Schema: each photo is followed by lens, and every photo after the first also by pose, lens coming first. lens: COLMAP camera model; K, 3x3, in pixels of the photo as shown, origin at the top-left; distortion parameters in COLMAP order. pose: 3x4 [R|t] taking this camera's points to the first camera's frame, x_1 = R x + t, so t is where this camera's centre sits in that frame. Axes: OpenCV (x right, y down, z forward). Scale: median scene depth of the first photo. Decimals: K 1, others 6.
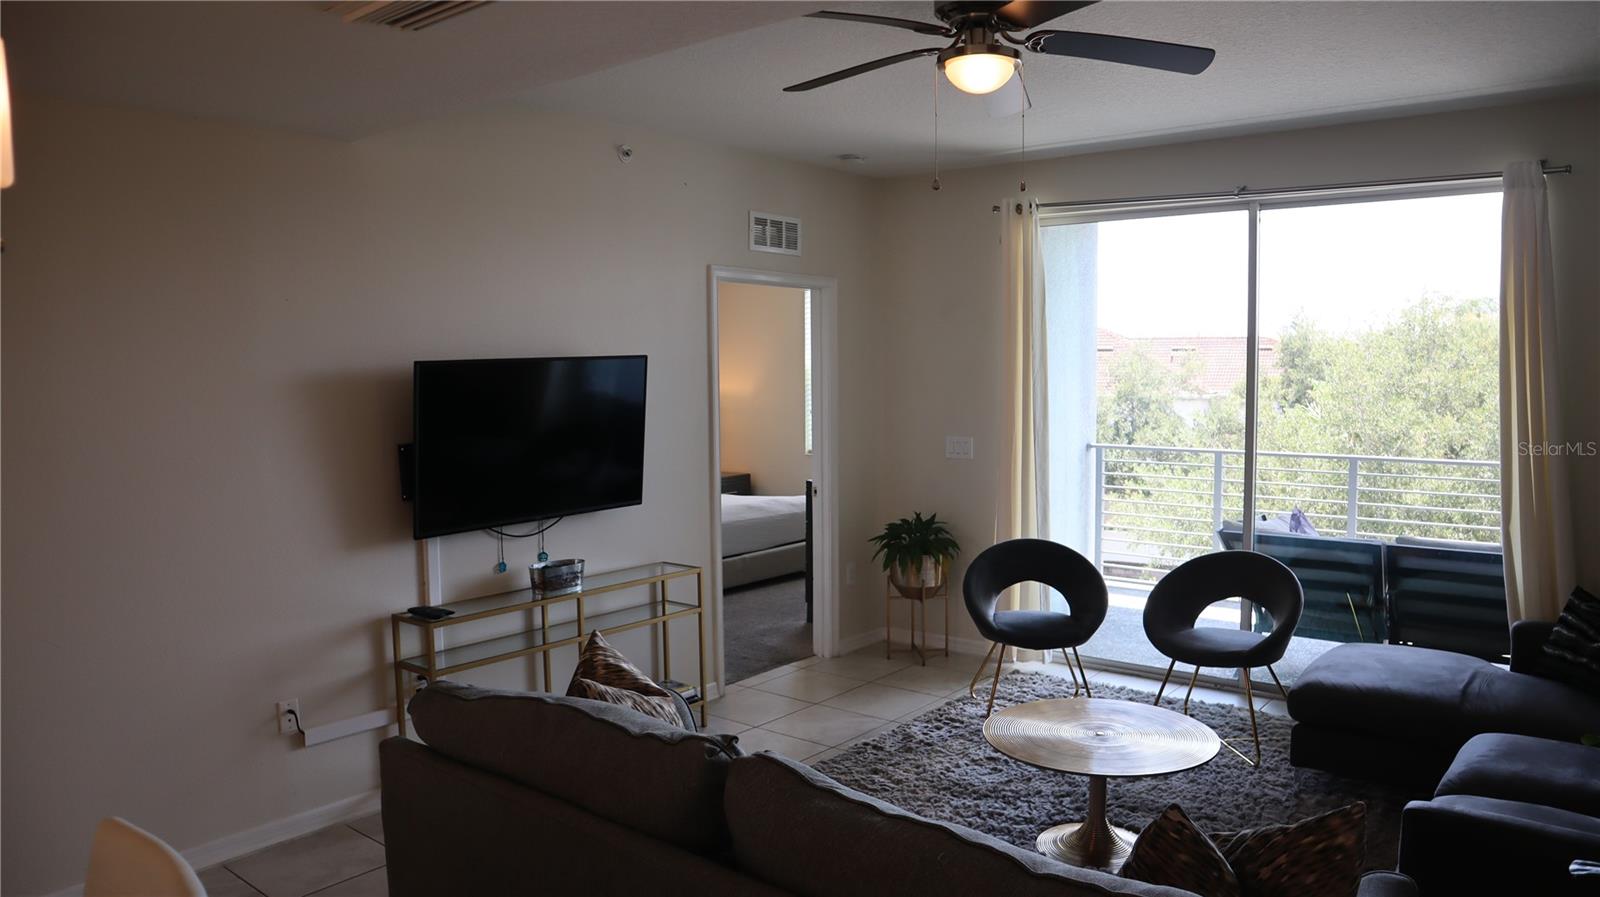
lens RADIAL K [[1108.8, 0, 798.2], [0, 1108.8, 453.9], [0, 0, 1]] dist [-0.129007, 0.082484]
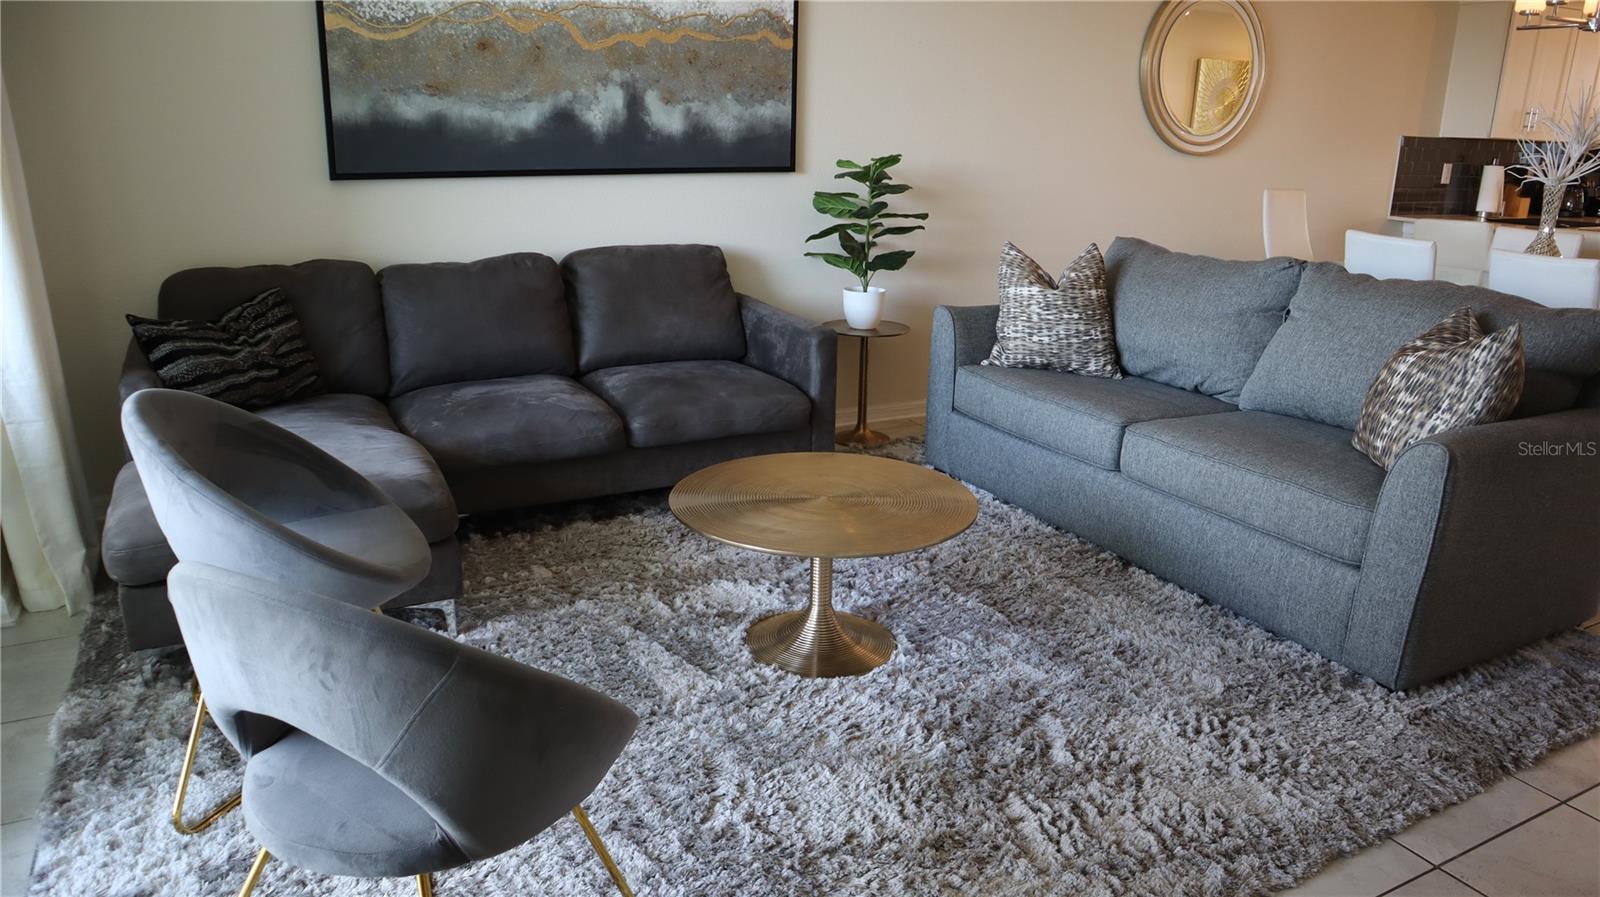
lens RADIAL K [[1108.8, 0, 796.8], [0, 1108.8, 455.9], [0, 0, 1]] dist [-0.128869, 0.085477]
pose [[-0.926144, -0.116478, 0.358735, 0.019276], [0.021528, 0.933245, 0.358596, -0.032151], [-0.376556, 0.339834, -0.861811, 1.225674]]
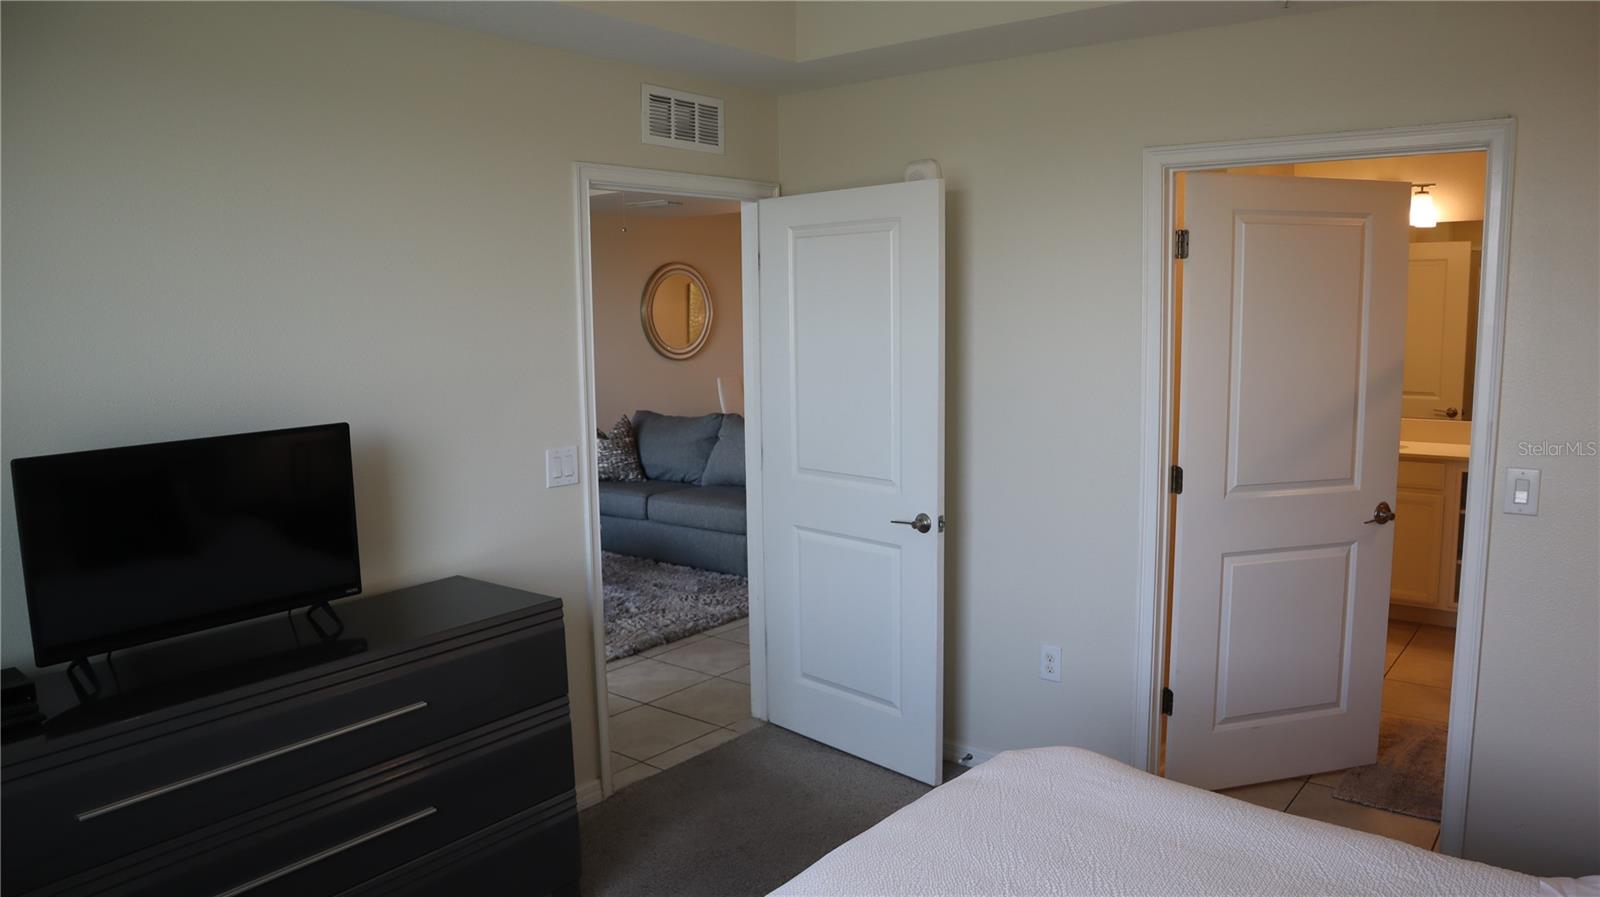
lens RADIAL K [[1108.8, 0, 798.2], [0, 1108.8, 453.9], [0, 0, 1]] dist [-0.129007, 0.082484]
pose [[-0.999381, 0.029694, -0.018848, -0.095780], [0.025072, 0.977310, 0.210324, -0.159669], [0.024666, 0.209721, -0.977450, 1.978292]]
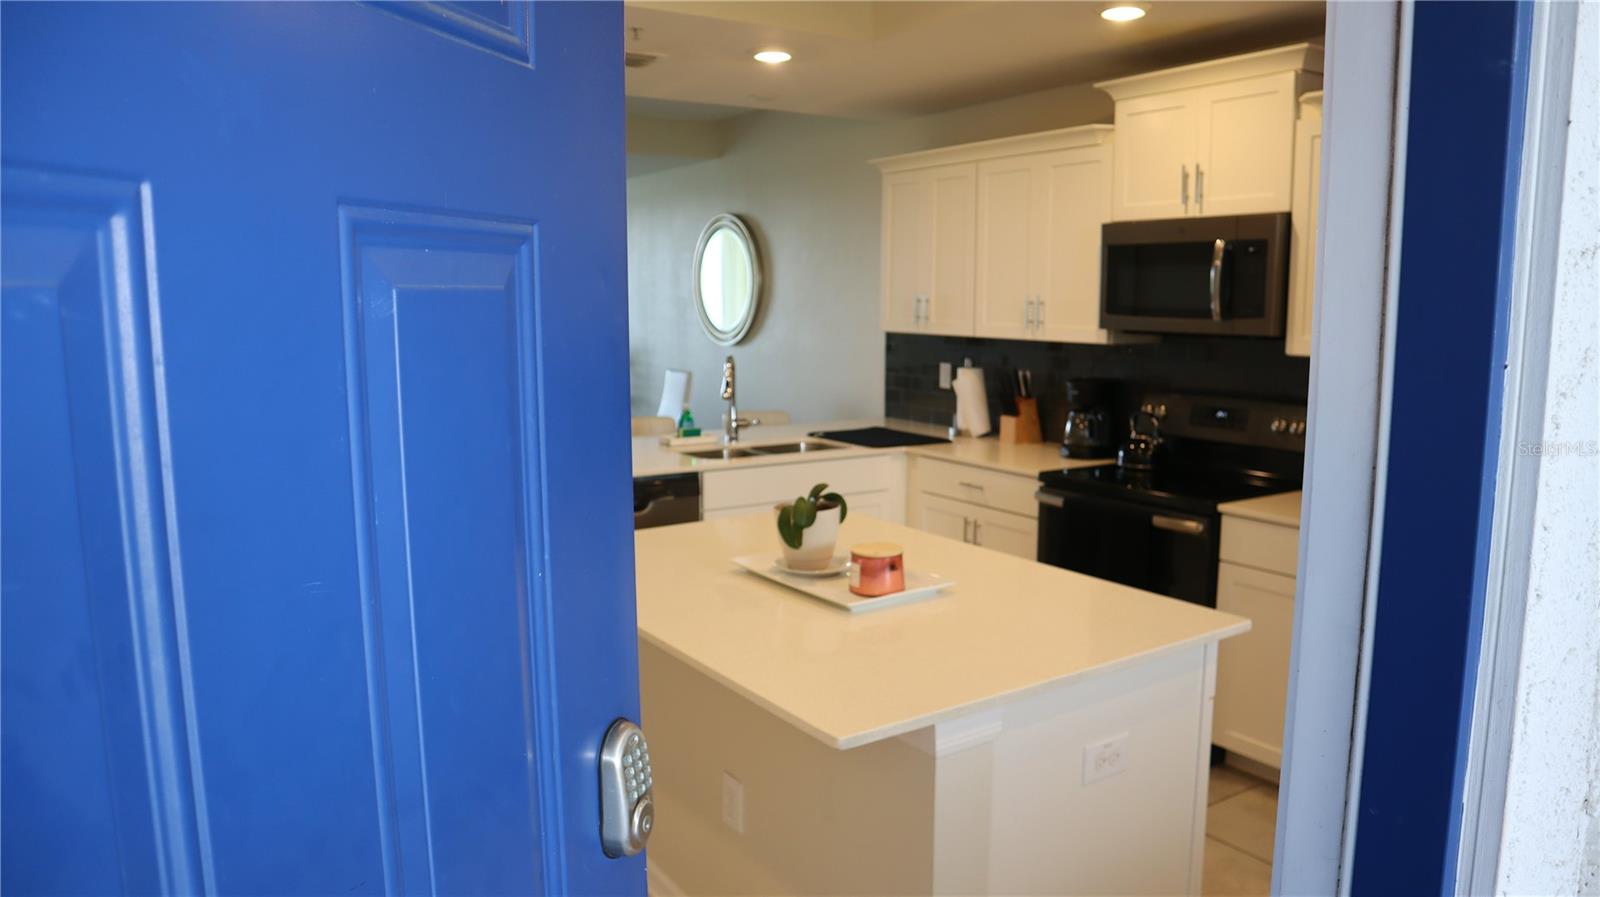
lens RADIAL K [[1108.8, 0, 798.2], [0, 1108.8, 453.9], [0, 0, 1]] dist [-0.129007, 0.082484]
pose [[0.300414, -0.123716, 0.945751, -1.332265], [0.075030, 0.991545, 0.105873, 0.083654], [-0.950853, 0.039154, 0.307157, -0.558317]]
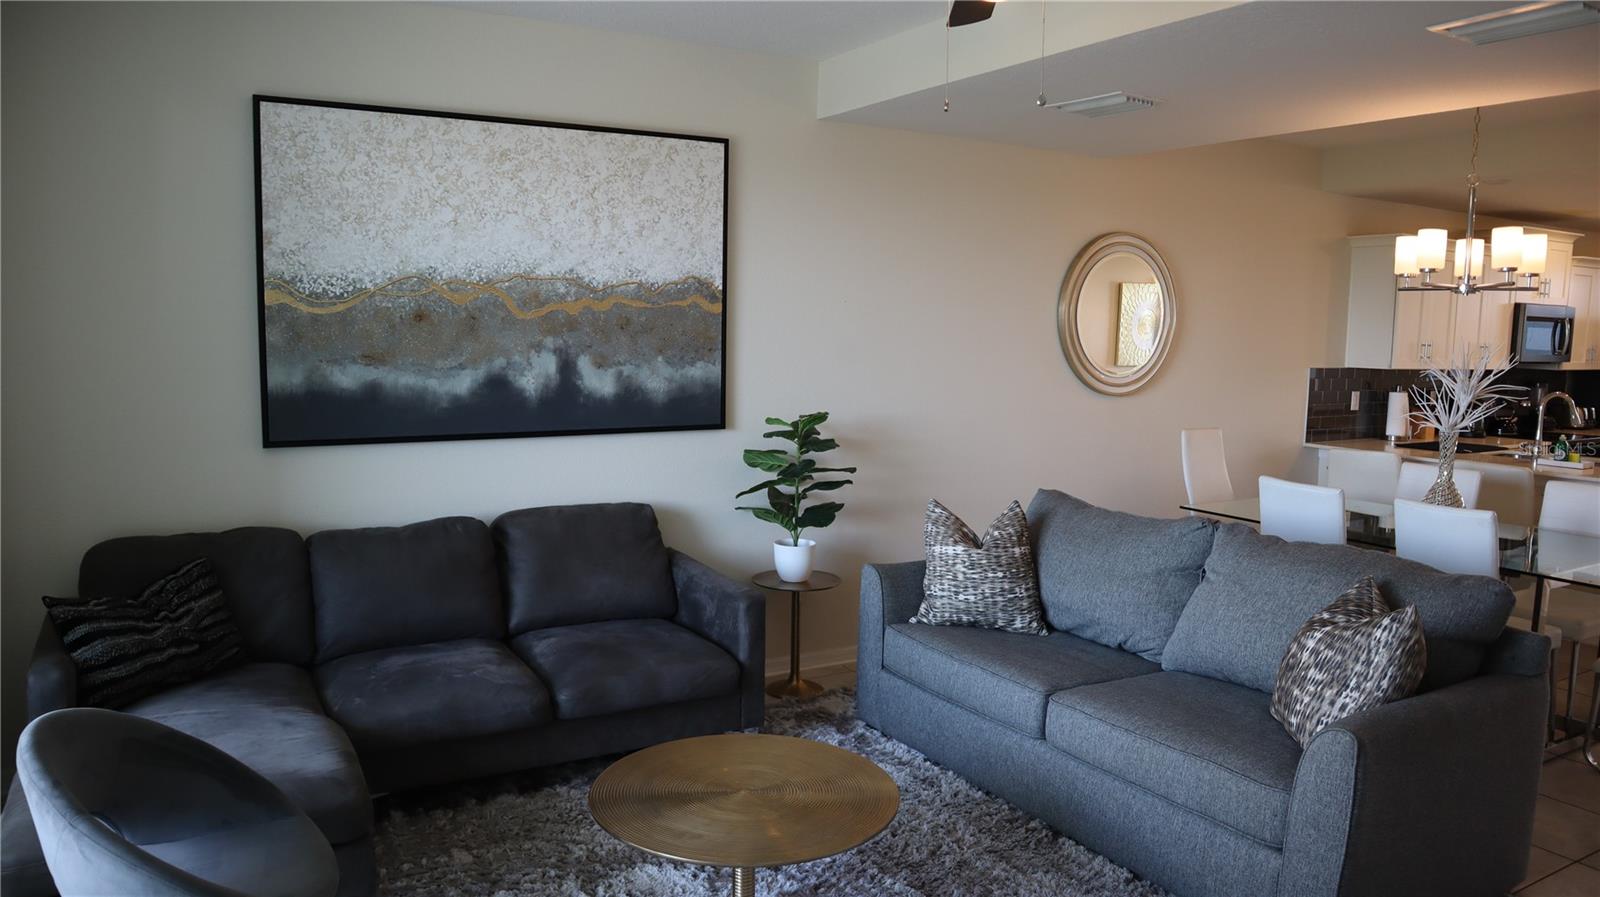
lens RADIAL K [[1108.8, 0, 798.2], [0, 1108.8, 453.9], [0, 0, 1]] dist [-0.129007, 0.082484]
pose [[-0.943012, -0.044952, 0.329710, 0.005606], [0.020144, 0.981304, 0.191405, -0.083050], [-0.332150, 0.187138, -0.924476, 1.213661]]
